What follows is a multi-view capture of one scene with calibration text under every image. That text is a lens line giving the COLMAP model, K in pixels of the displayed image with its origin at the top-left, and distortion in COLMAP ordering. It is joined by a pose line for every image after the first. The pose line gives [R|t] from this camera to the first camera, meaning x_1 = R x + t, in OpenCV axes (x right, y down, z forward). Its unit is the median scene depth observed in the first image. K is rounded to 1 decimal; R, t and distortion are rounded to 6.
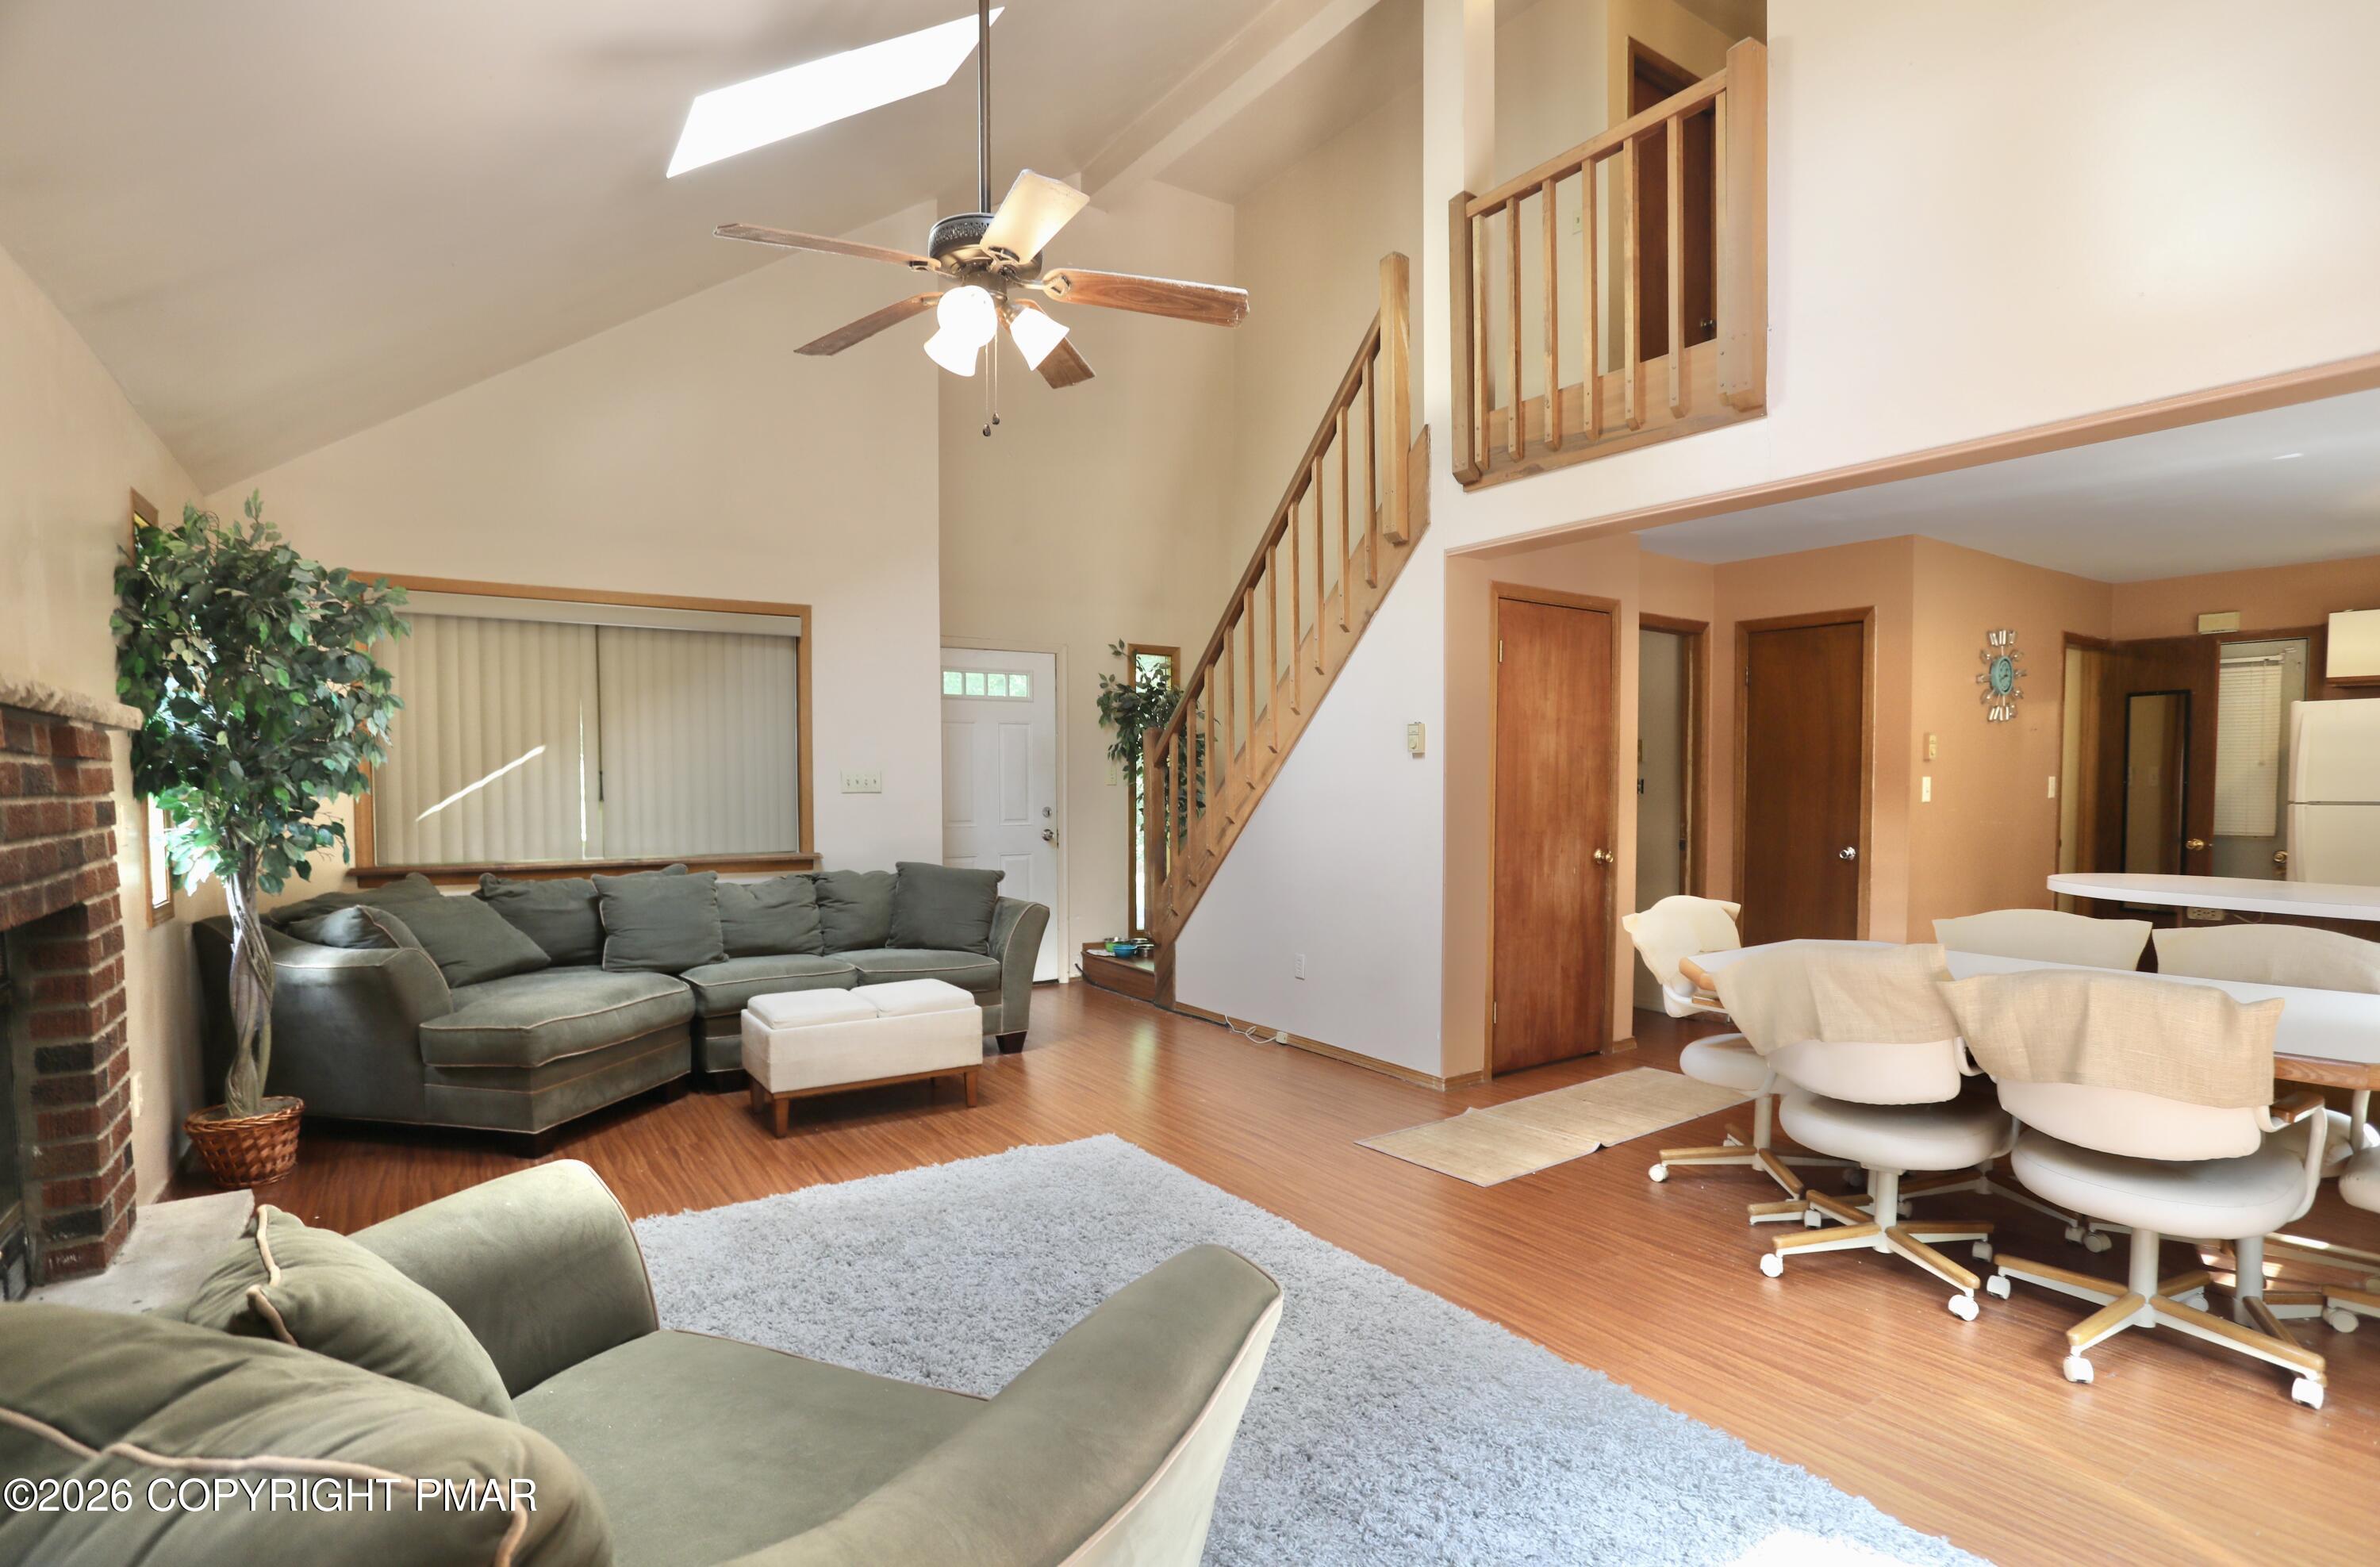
lens RADIAL K [[1152.8, 0, 1239.1], [0, 1152.8, 832.7], [0, 0, 1]] dist [-0.065494, 0.023428]
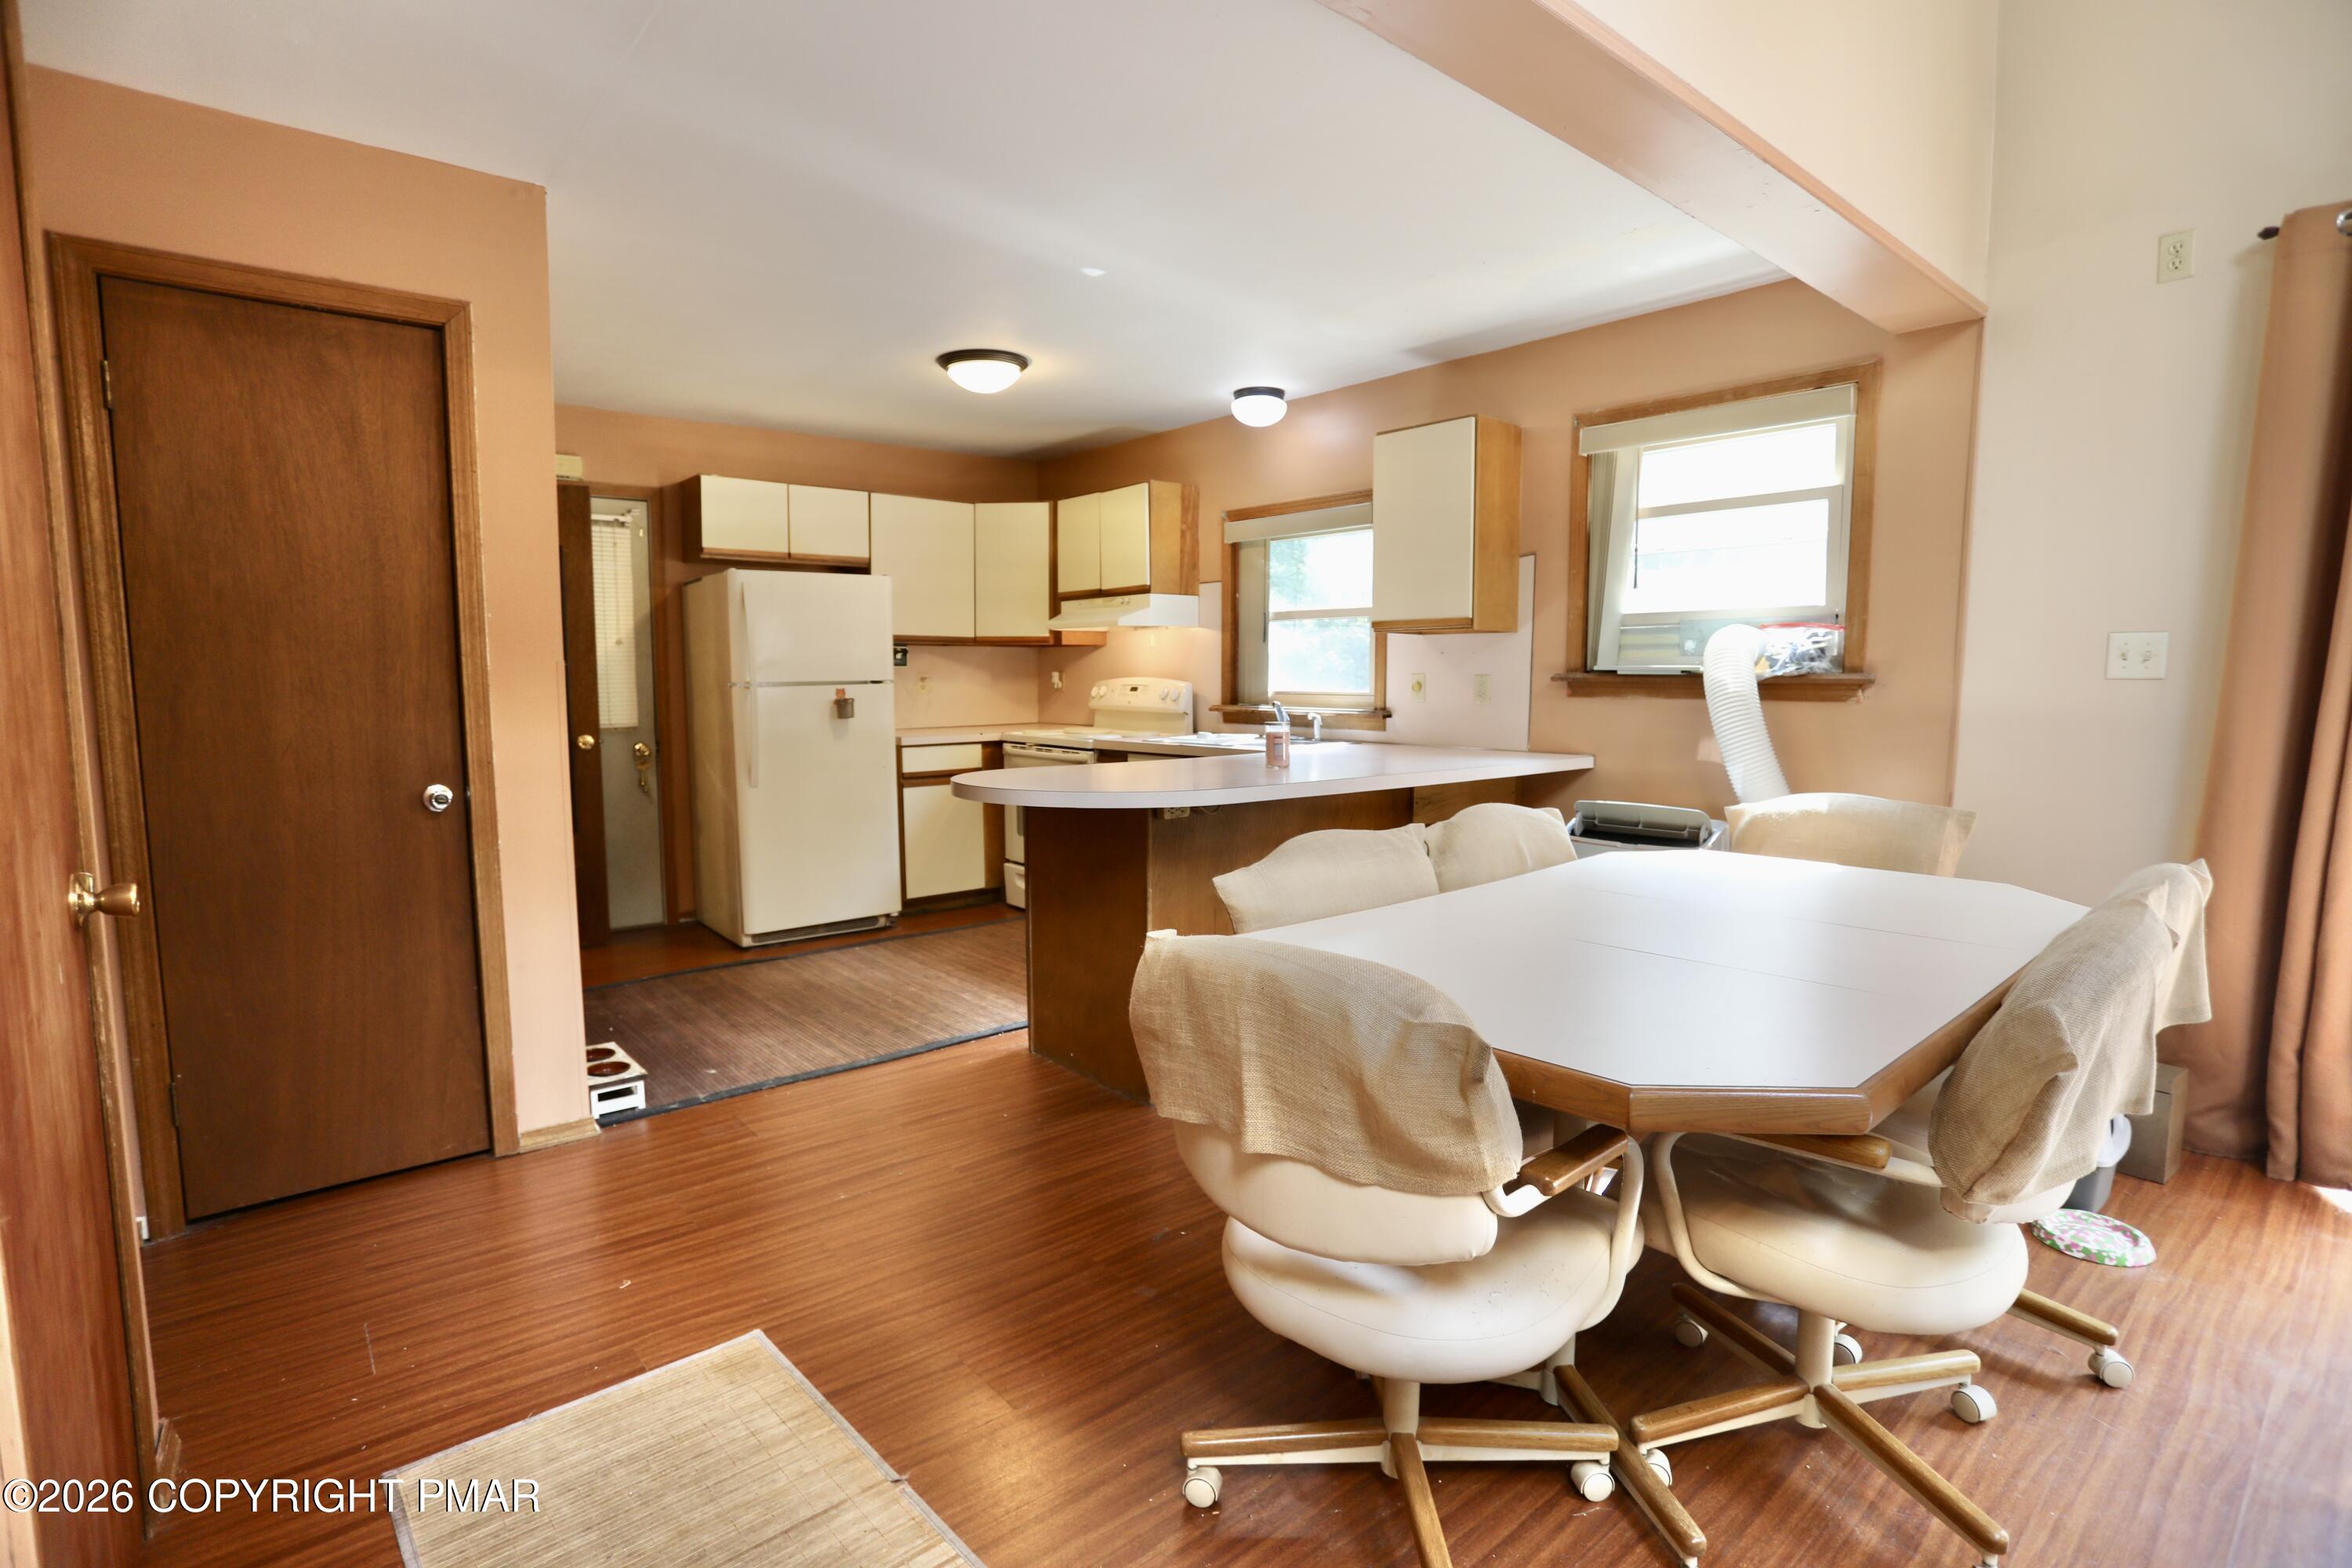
lens RADIAL K [[1139.1, 0, 1173.6], [0, 1139.1, 787.4], [0, 0, 1]] dist [-0.065494, 0.023428]
pose [[-0.090952, -0.097711, 0.991050, 0.032083], [0.049818, 0.993482, 0.102522, -0.022349], [-0.994608, 0.058697, -0.085492, 0.776196]]
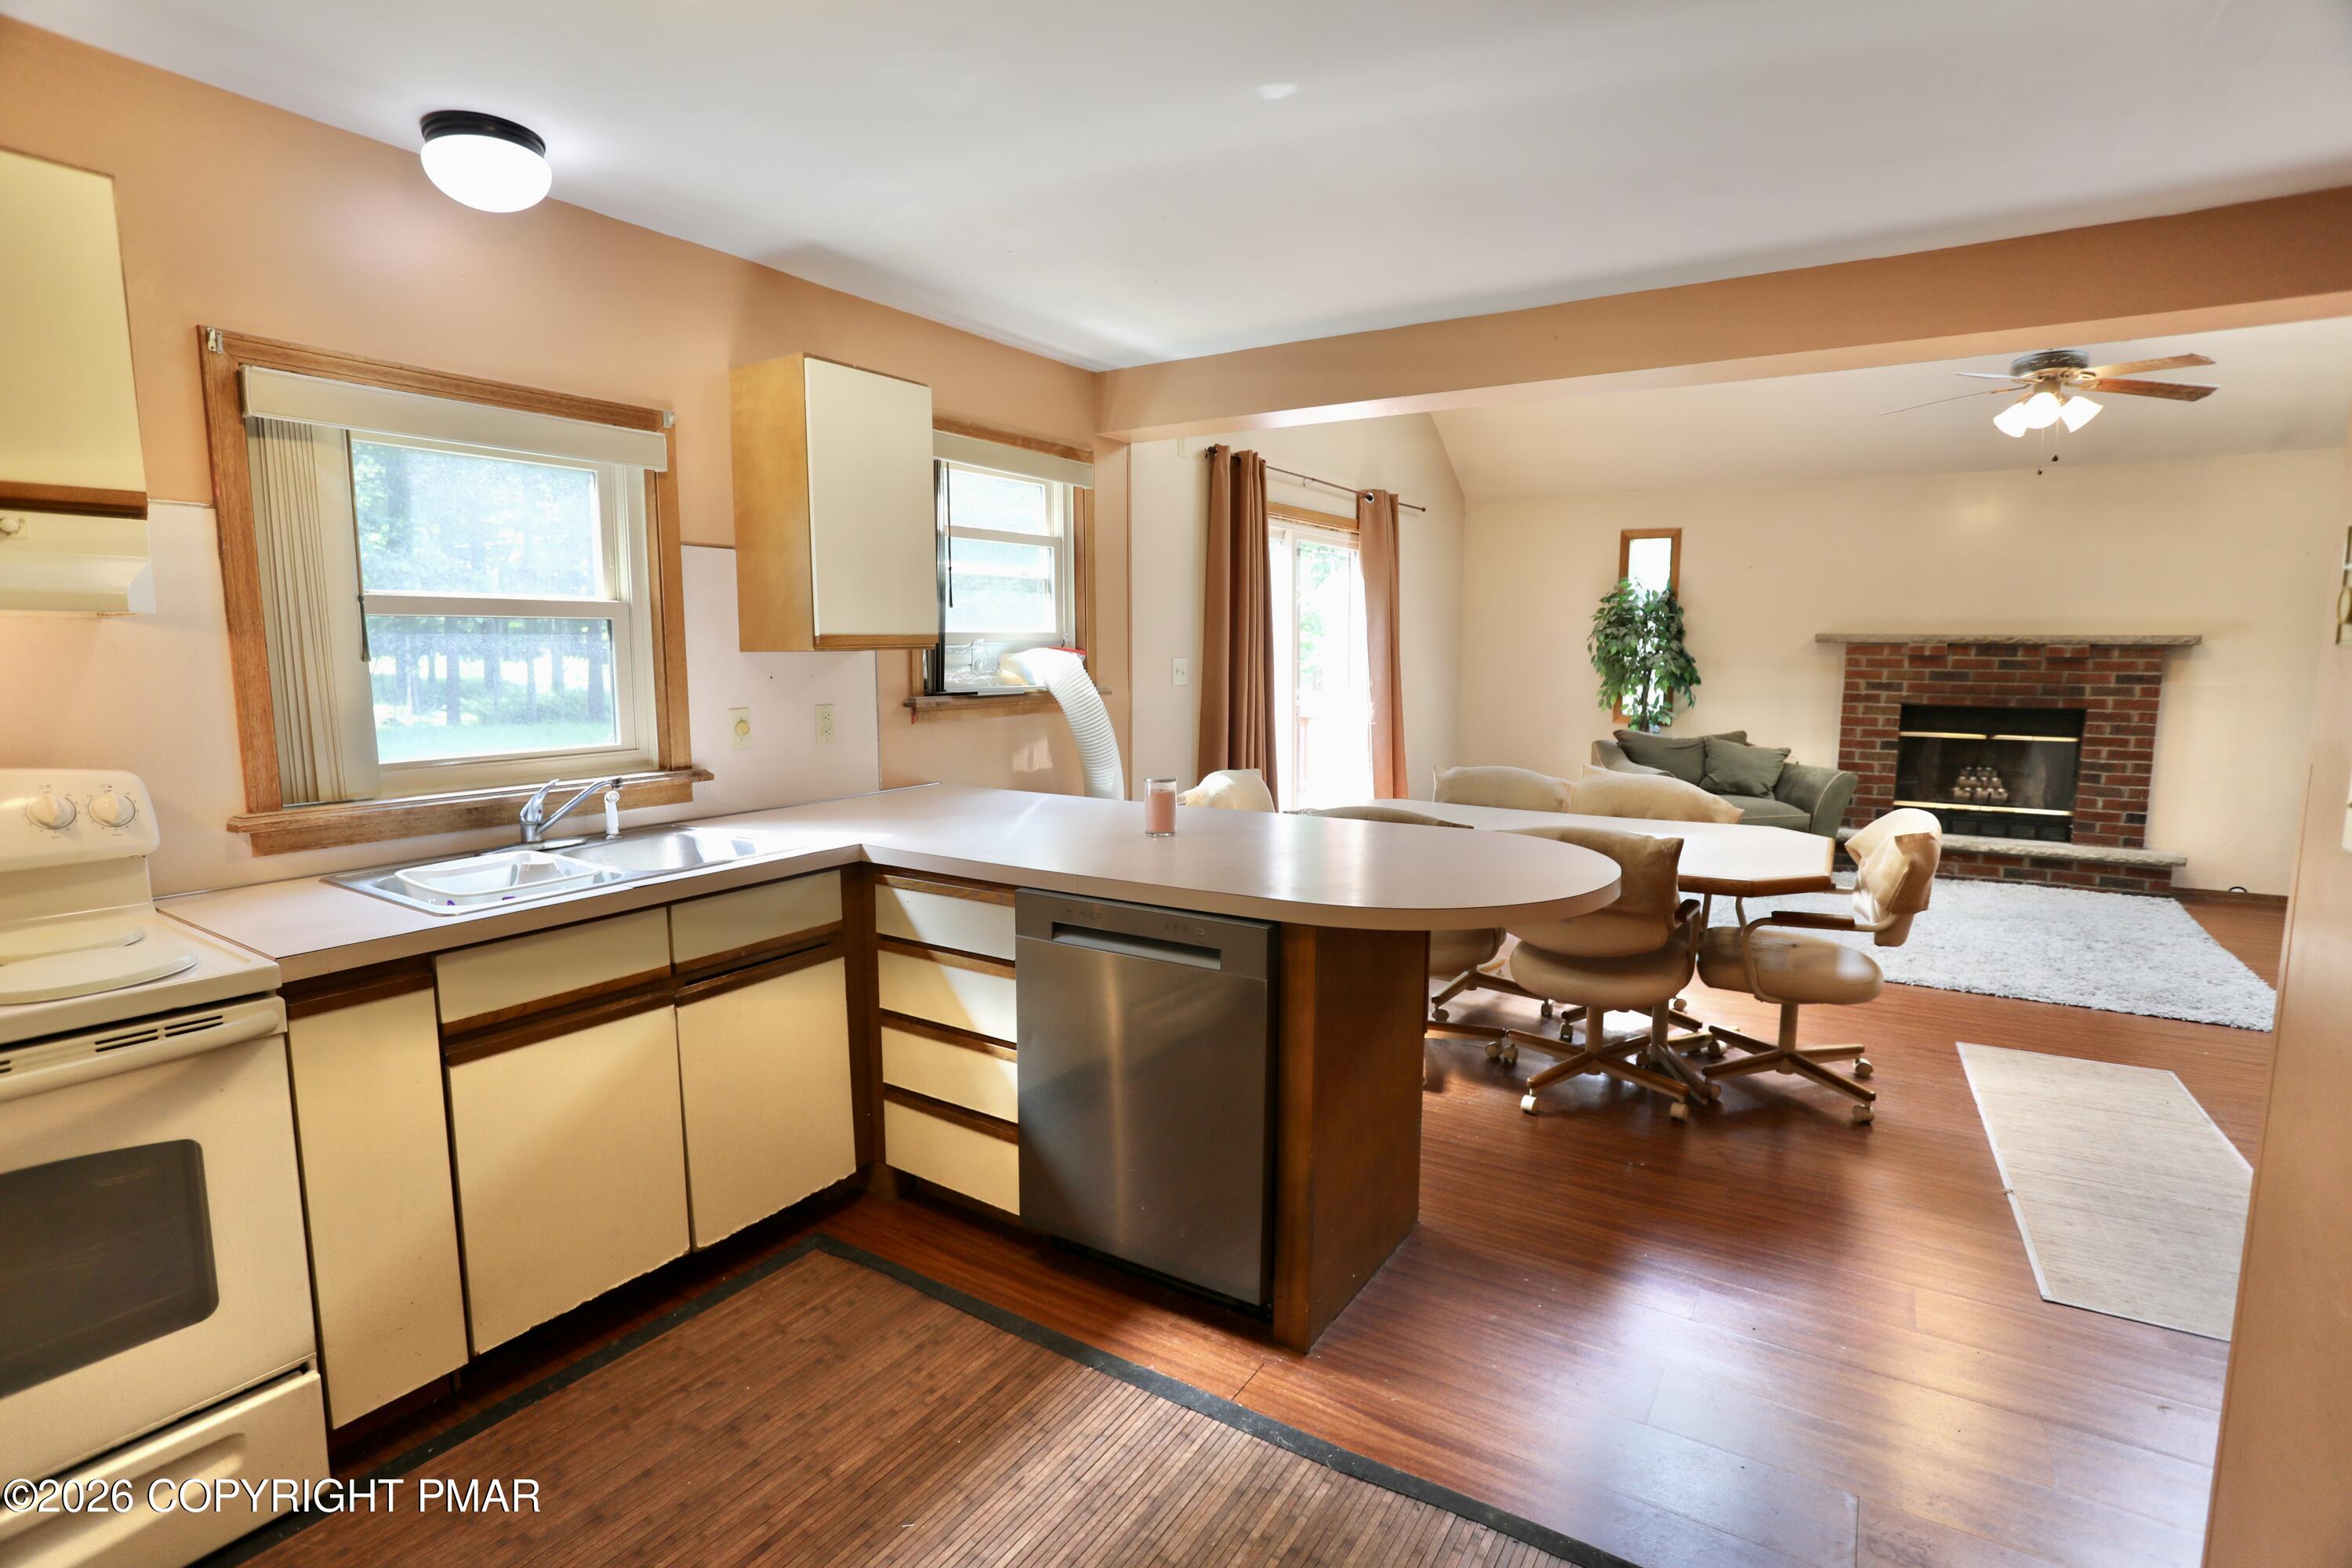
lens RADIAL K [[1139.1, 0, 1150.7], [0, 1139.1, 792.4], [0, 0, 1]] dist [-0.065494, 0.023428]
pose [[-0.927091, 0.049646, -0.371533, 0.933661], [-0.015699, 0.985178, 0.170817, -0.072332], [0.374507, 0.164195, -0.912570, 1.147962]]
